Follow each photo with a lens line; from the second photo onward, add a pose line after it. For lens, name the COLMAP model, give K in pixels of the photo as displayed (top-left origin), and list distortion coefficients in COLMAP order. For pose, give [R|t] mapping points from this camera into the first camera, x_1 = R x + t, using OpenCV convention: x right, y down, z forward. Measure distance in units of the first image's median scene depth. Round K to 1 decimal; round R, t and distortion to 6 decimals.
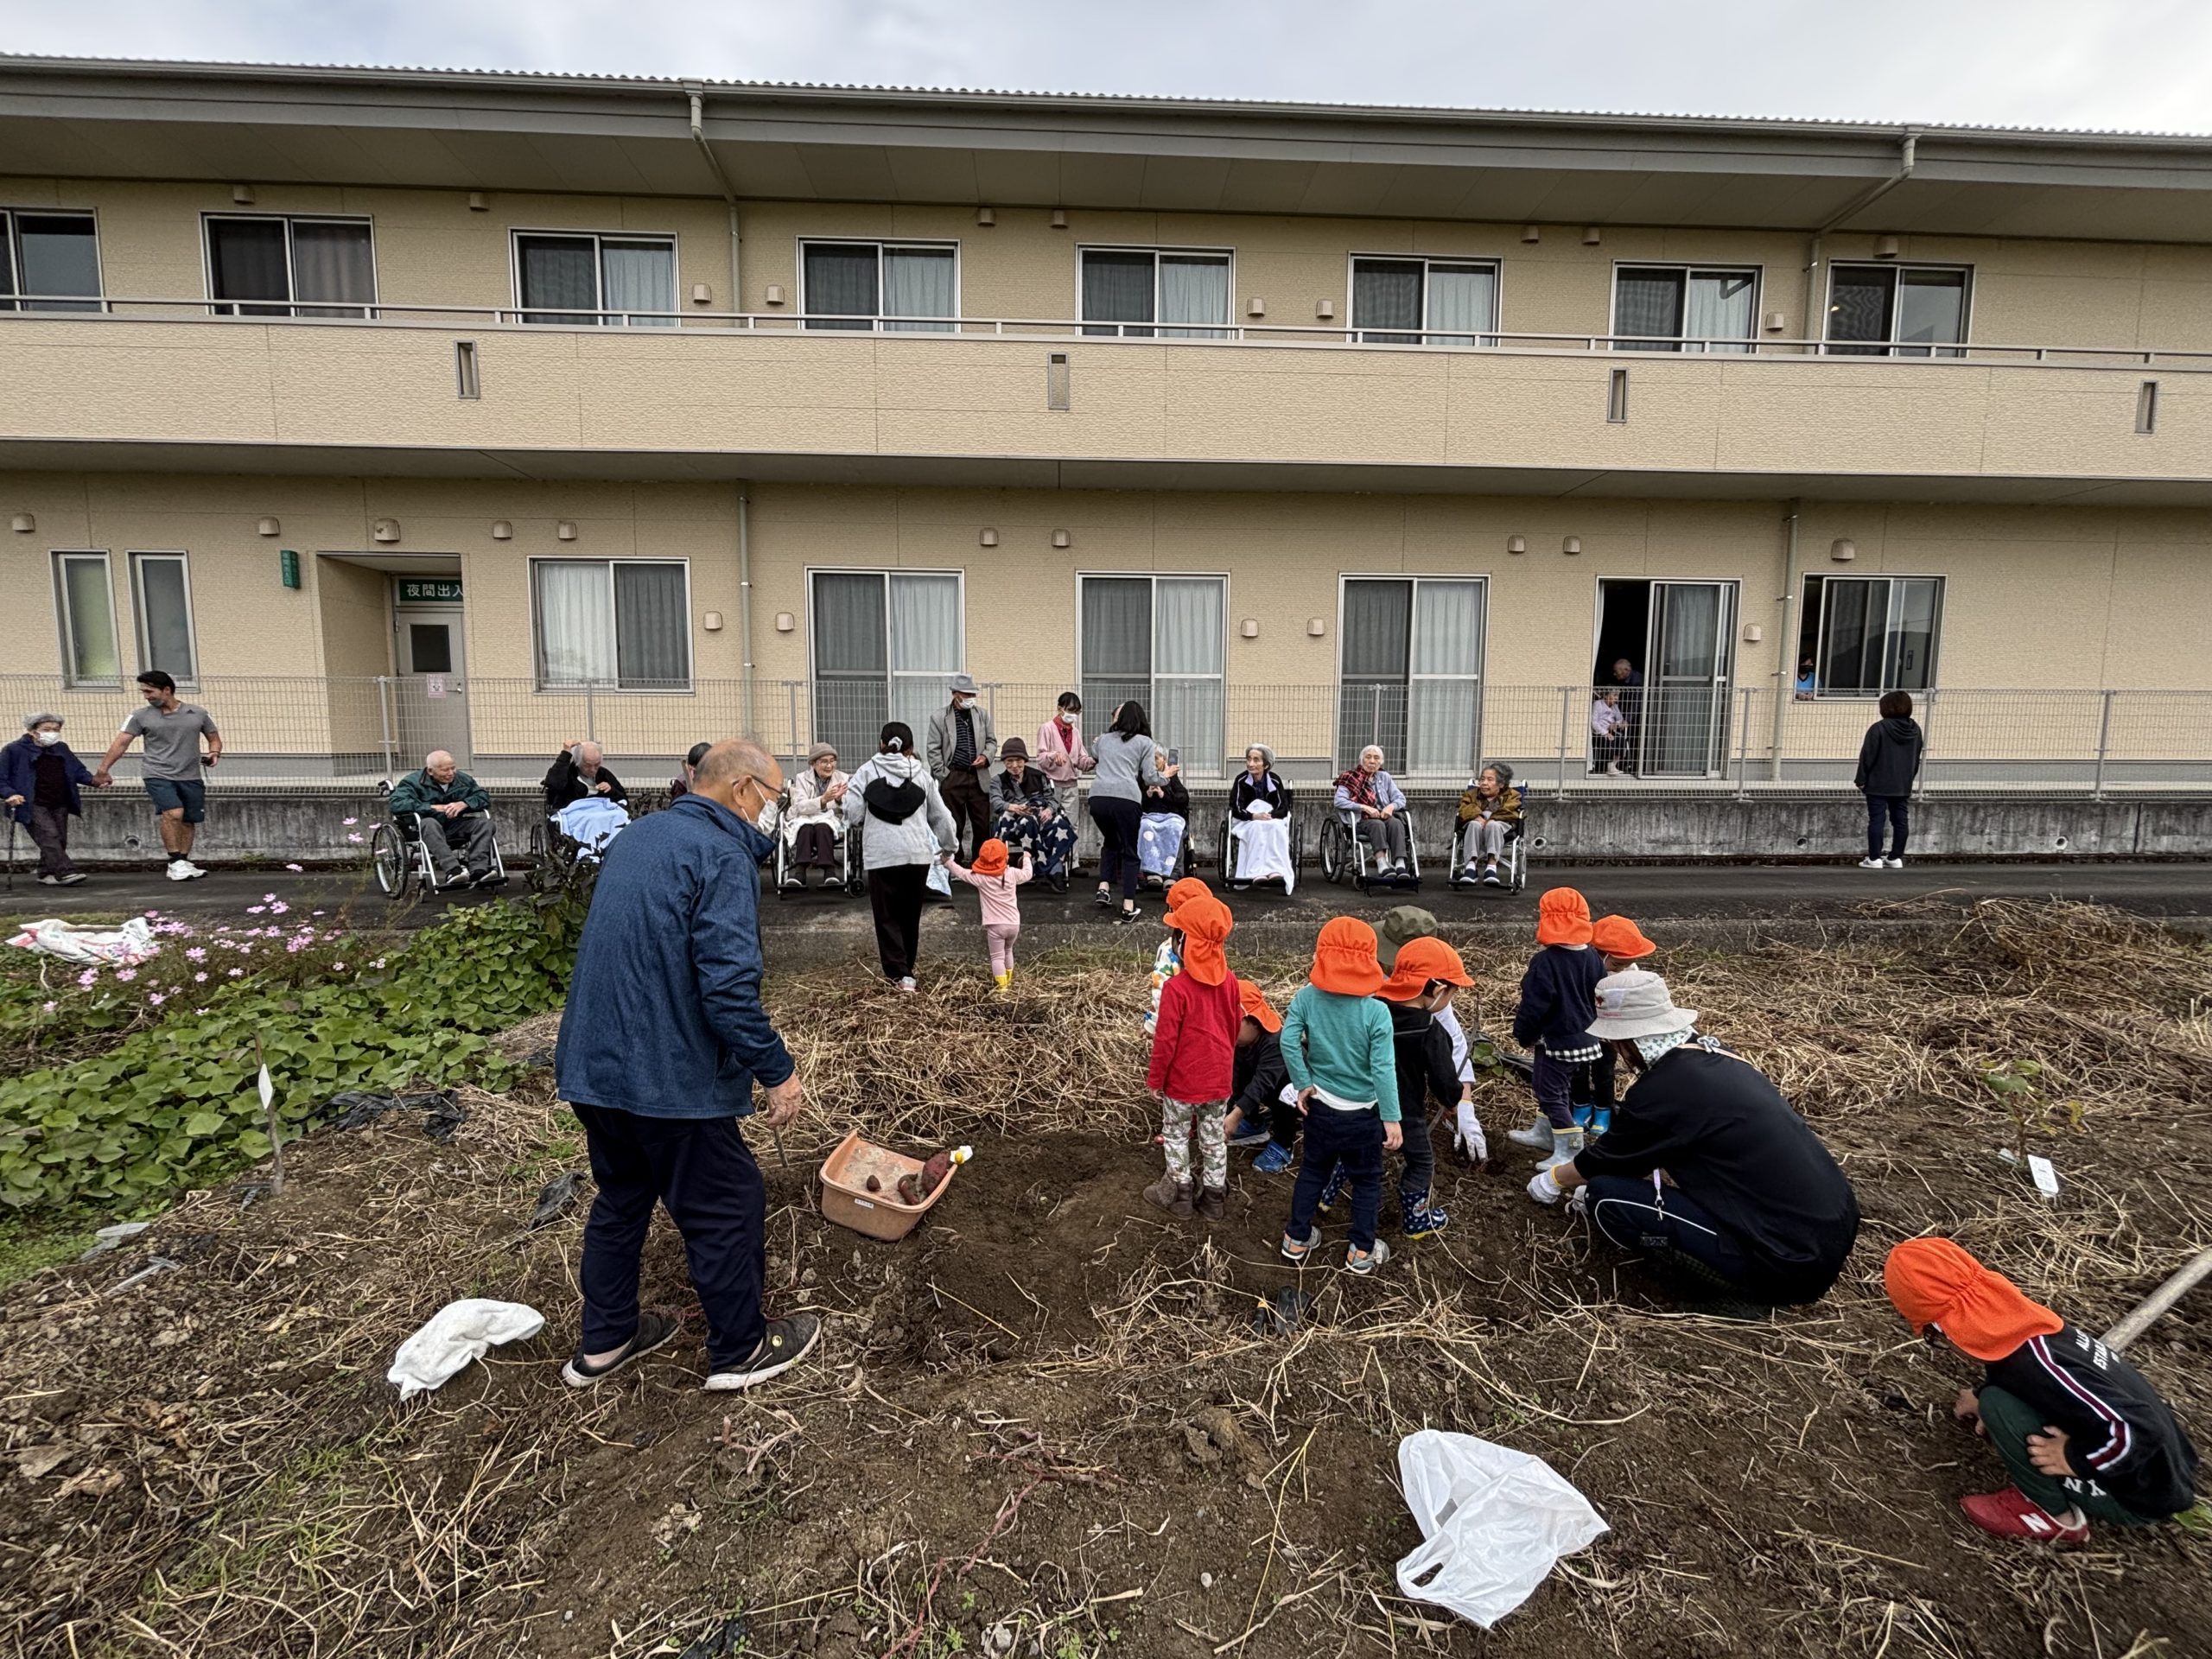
lens RADIAL K [[832.1, 0, 1096.7], [0, 832.1, 819.8], [0, 0, 1]] dist [-0.000910, -0.000710]
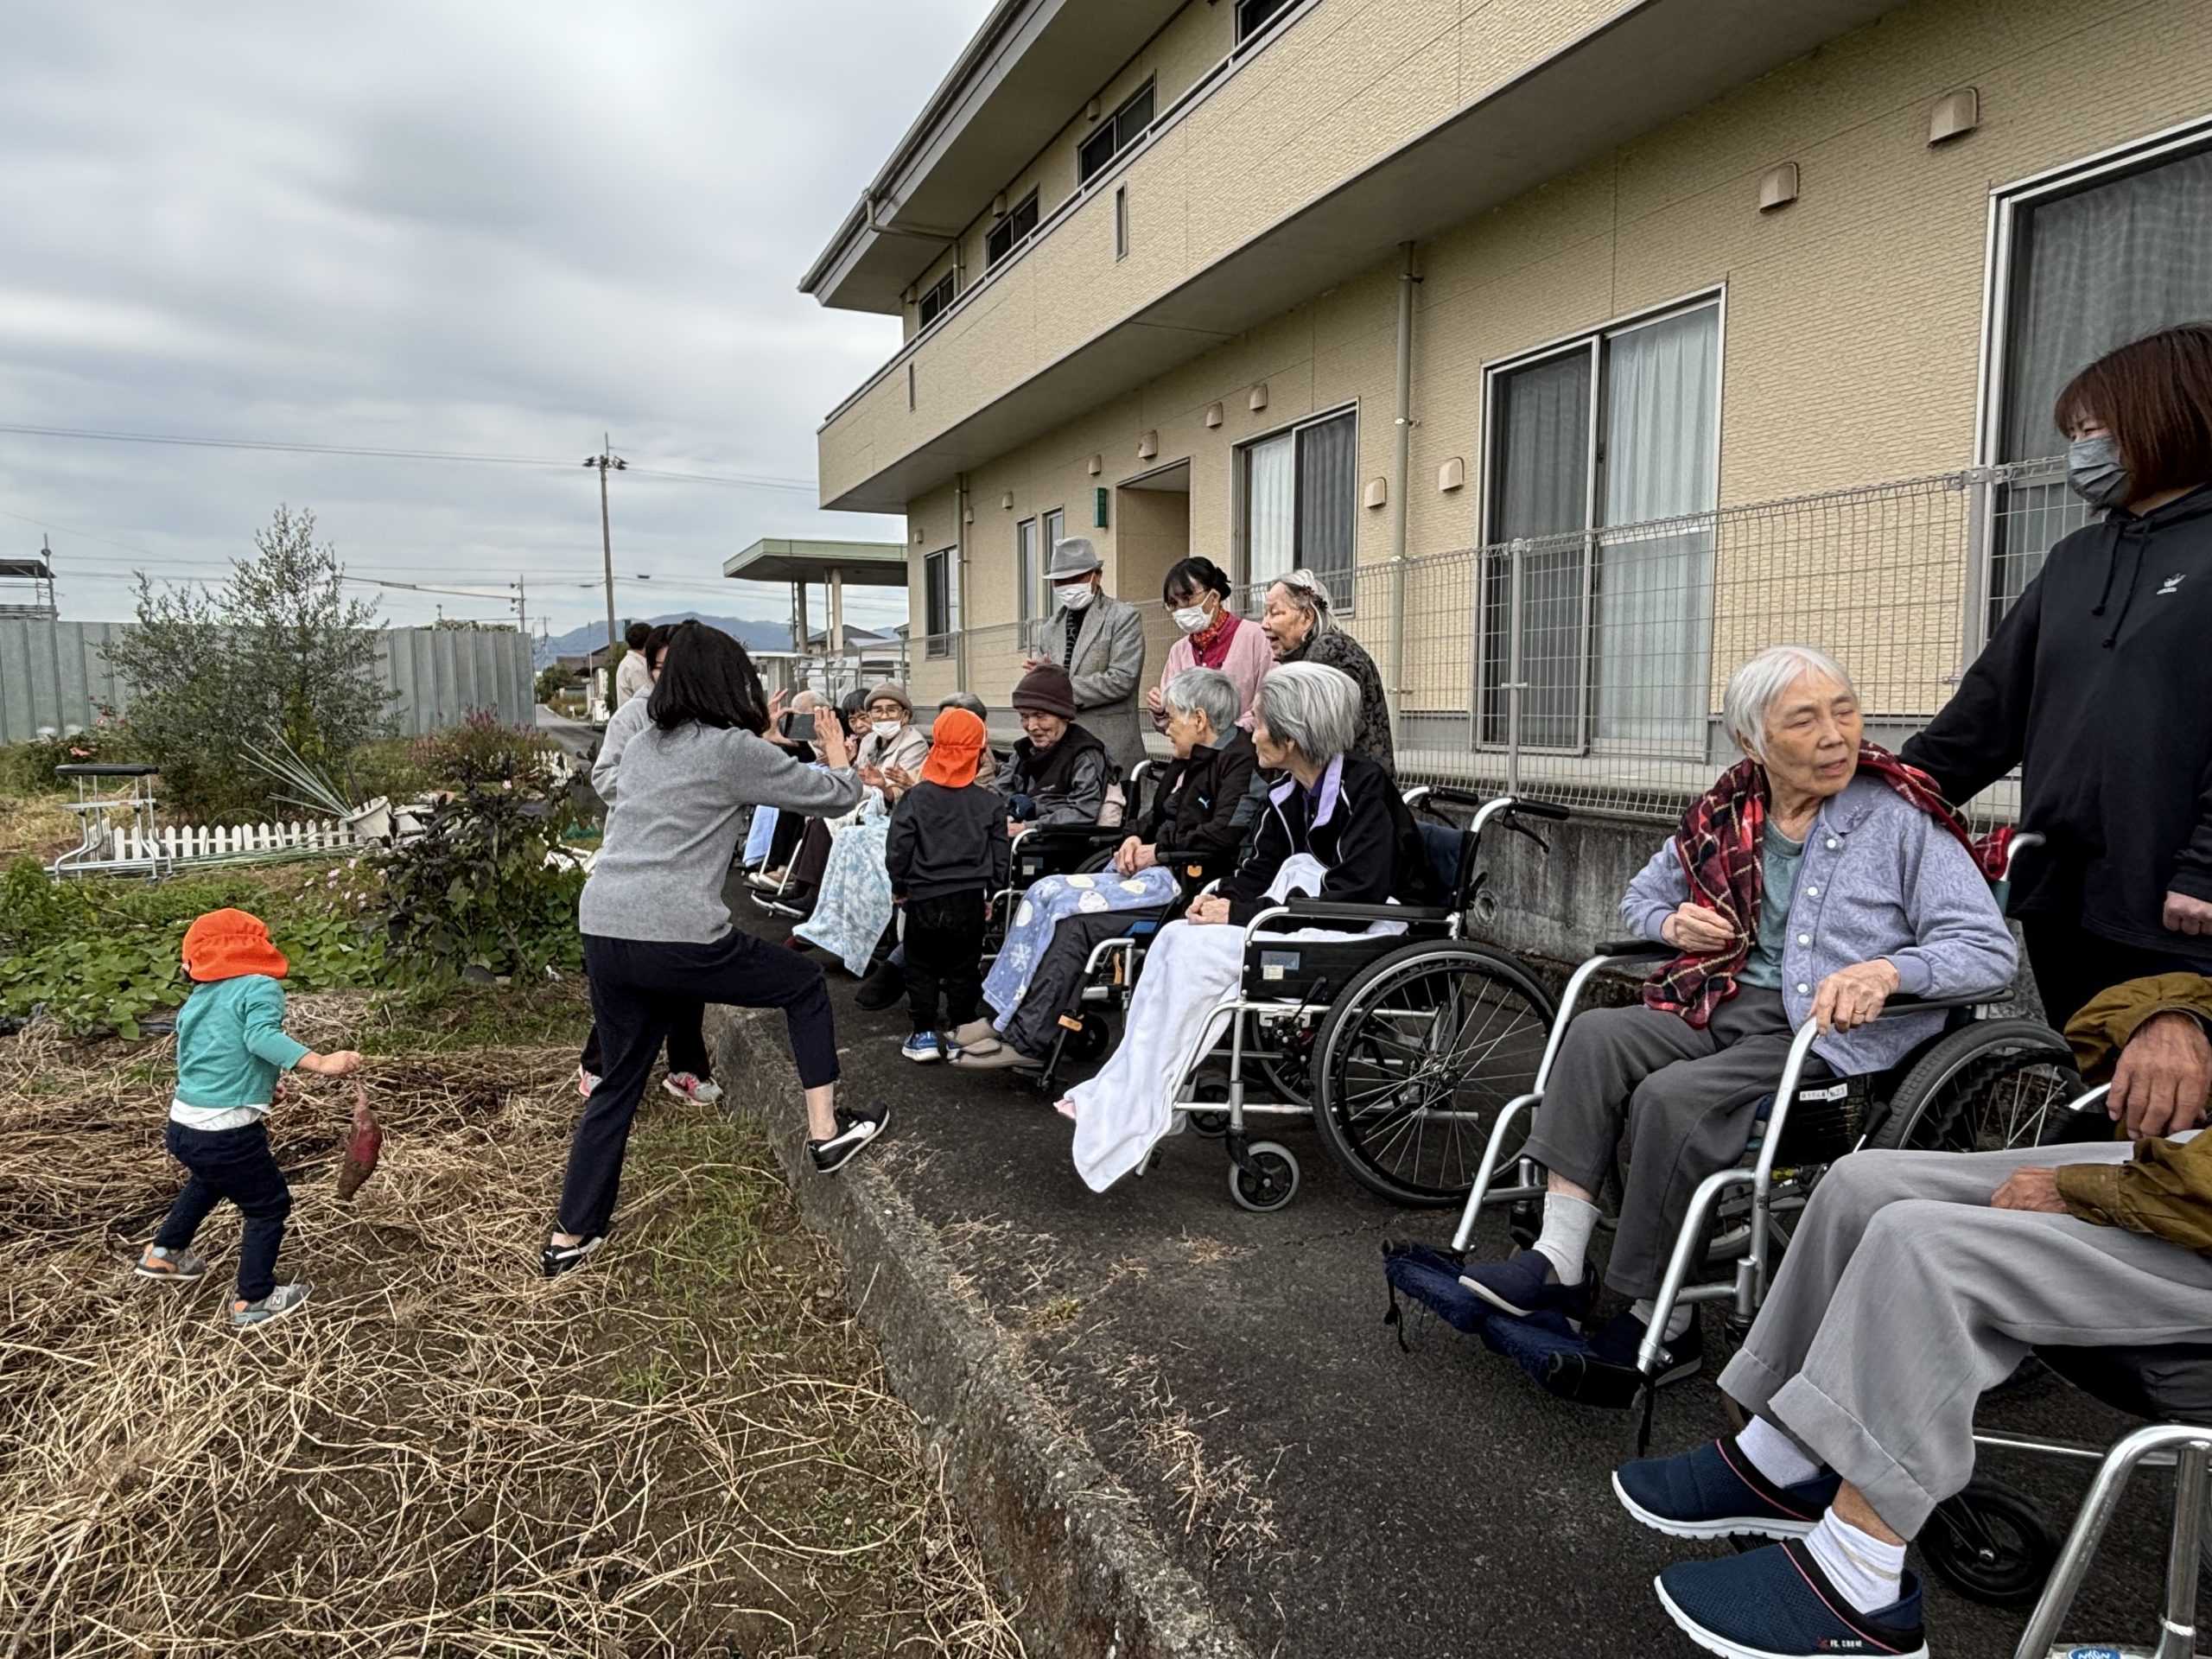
lens RADIAL K [[1301.0, 0, 1103.5], [0, 1301.0, 843.9], [0, 0, 1]] dist [-0.003118, -0.007578]
pose [[0.368999, 0.095216, -0.924540, 0.391228], [-0.073585, 0.994609, 0.073063, -0.037272], [0.926512, 0.041072, 0.374016, 0.477567]]
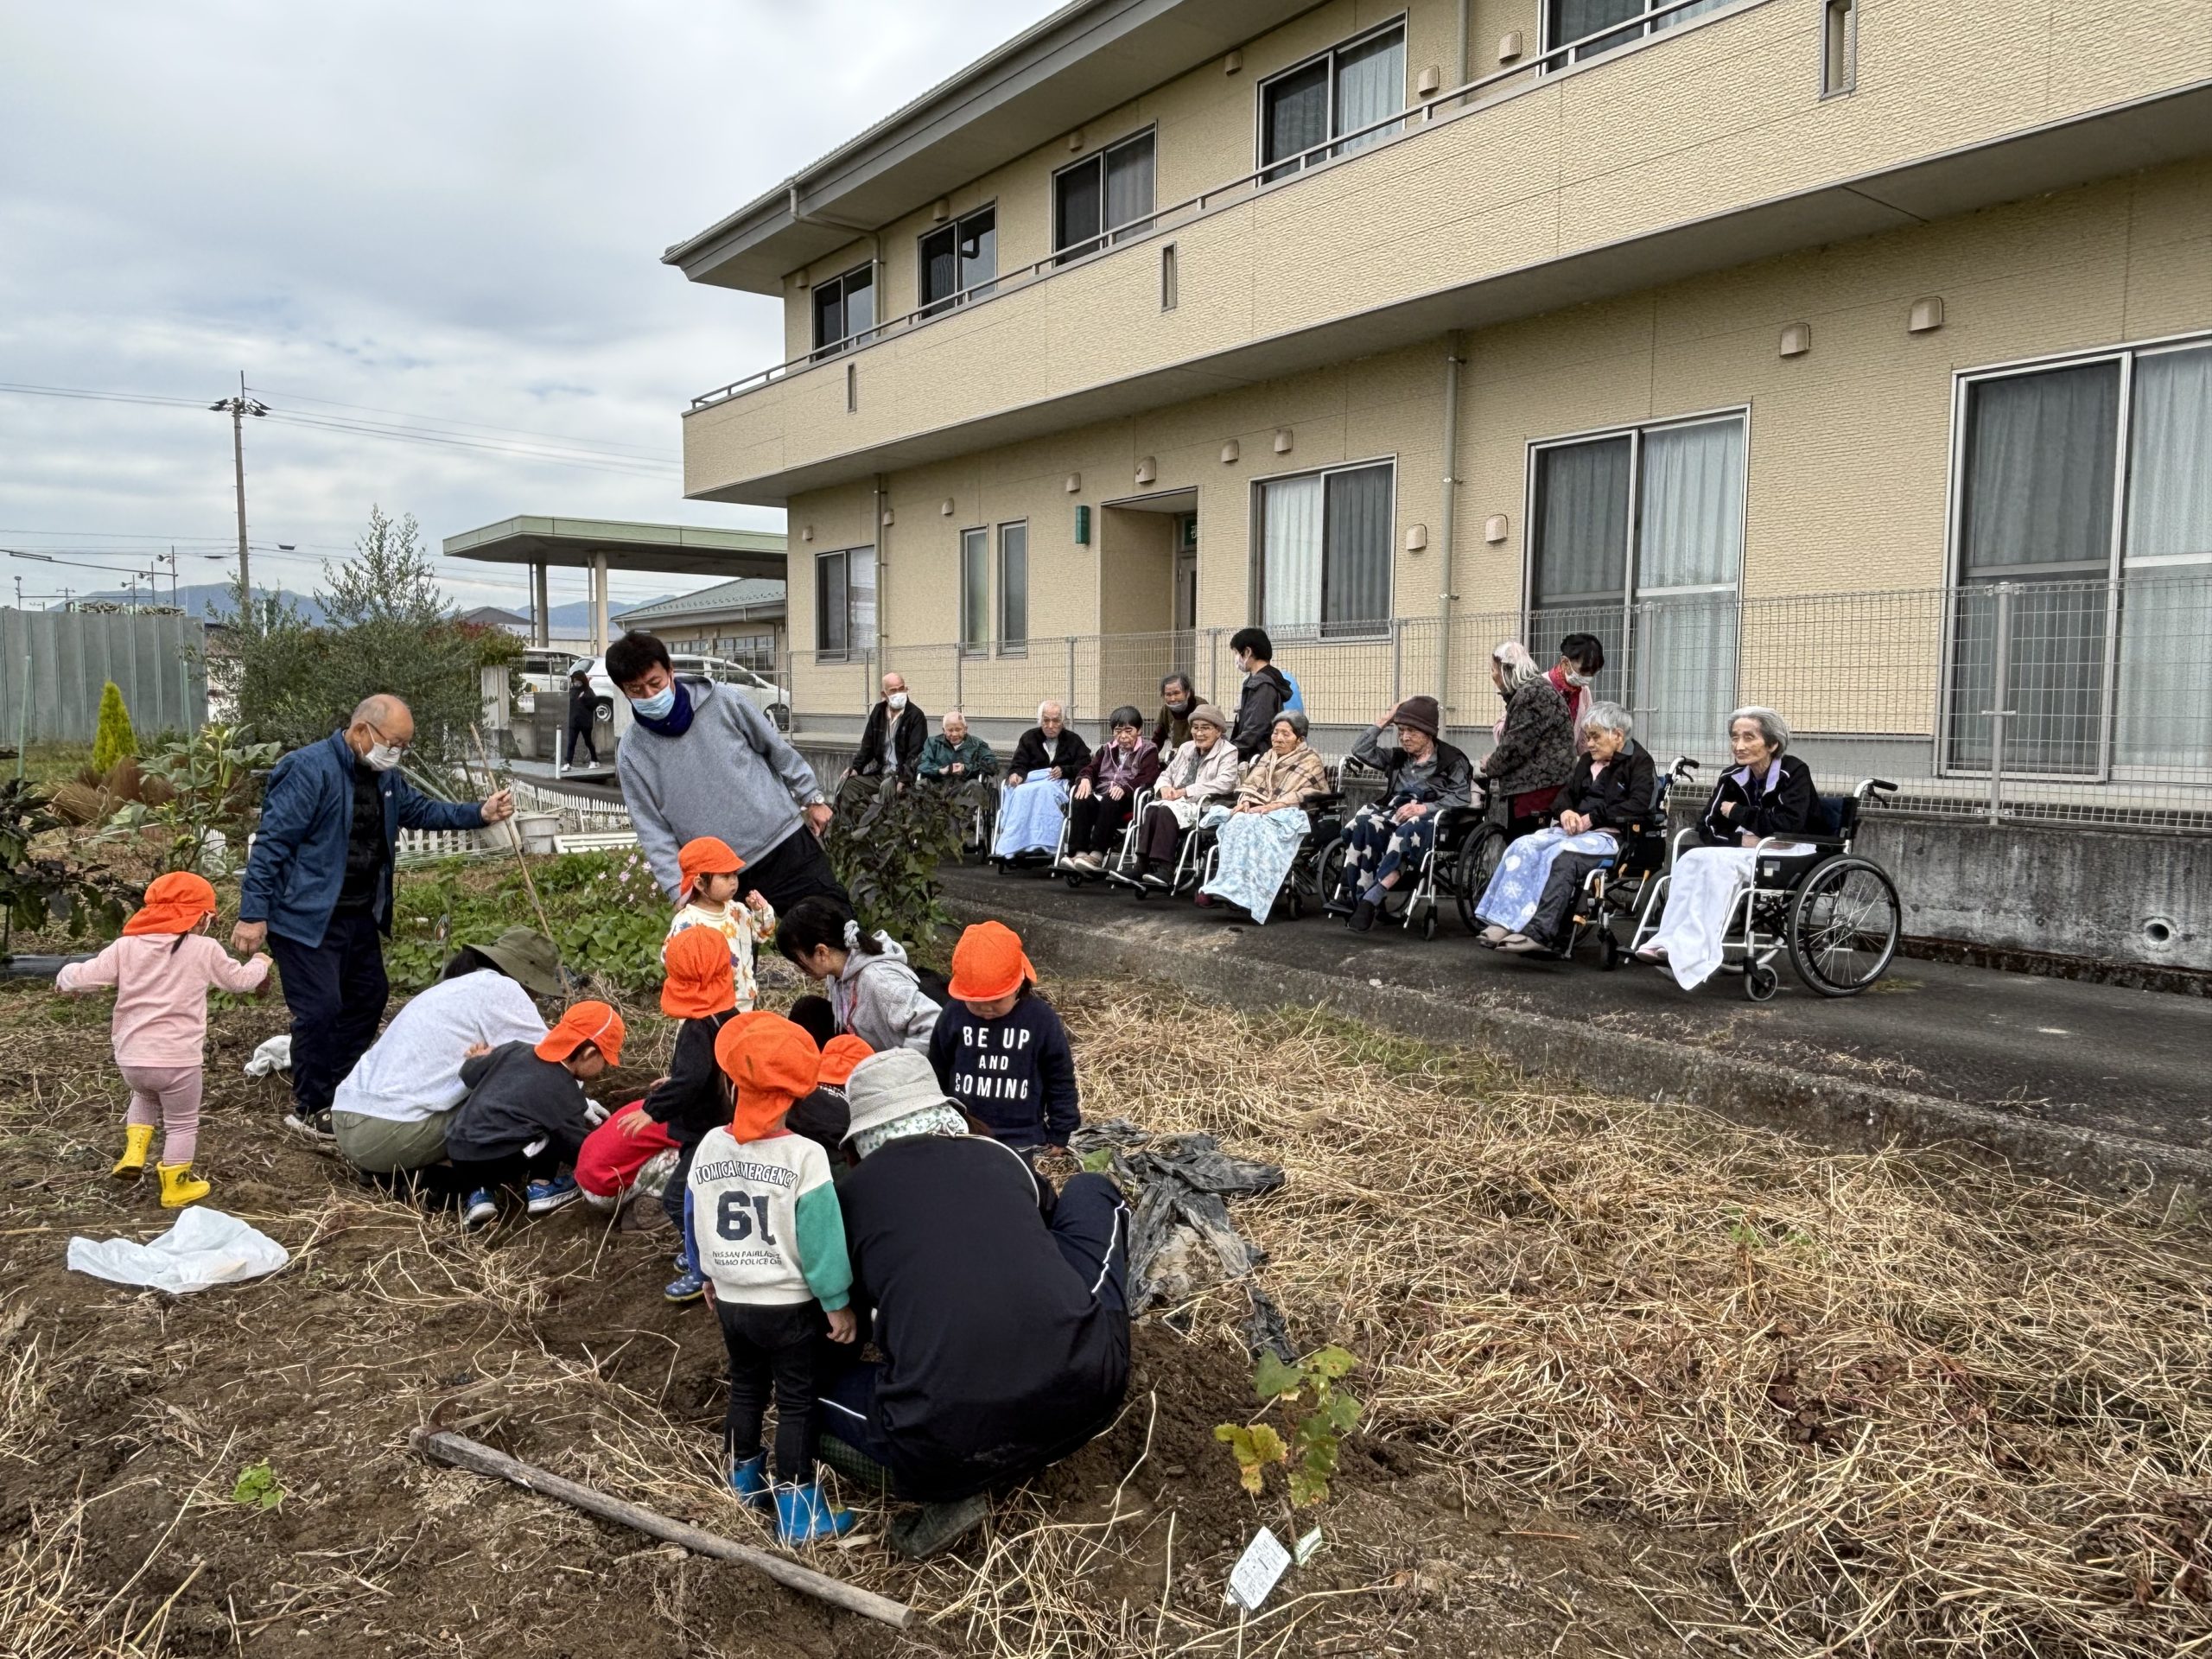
lens RADIAL K [[1533.1, 0, 1099.9], [0, 1533.1, 845.9], [0, 0, 1]] dist [0.011745, -0.029861]
pose [[0.554851, 0.074546, -0.828603, 0.510828], [-0.074899, 0.996409, 0.039488, -0.007858], [0.828572, 0.040152, 0.558442, 0.055215]]
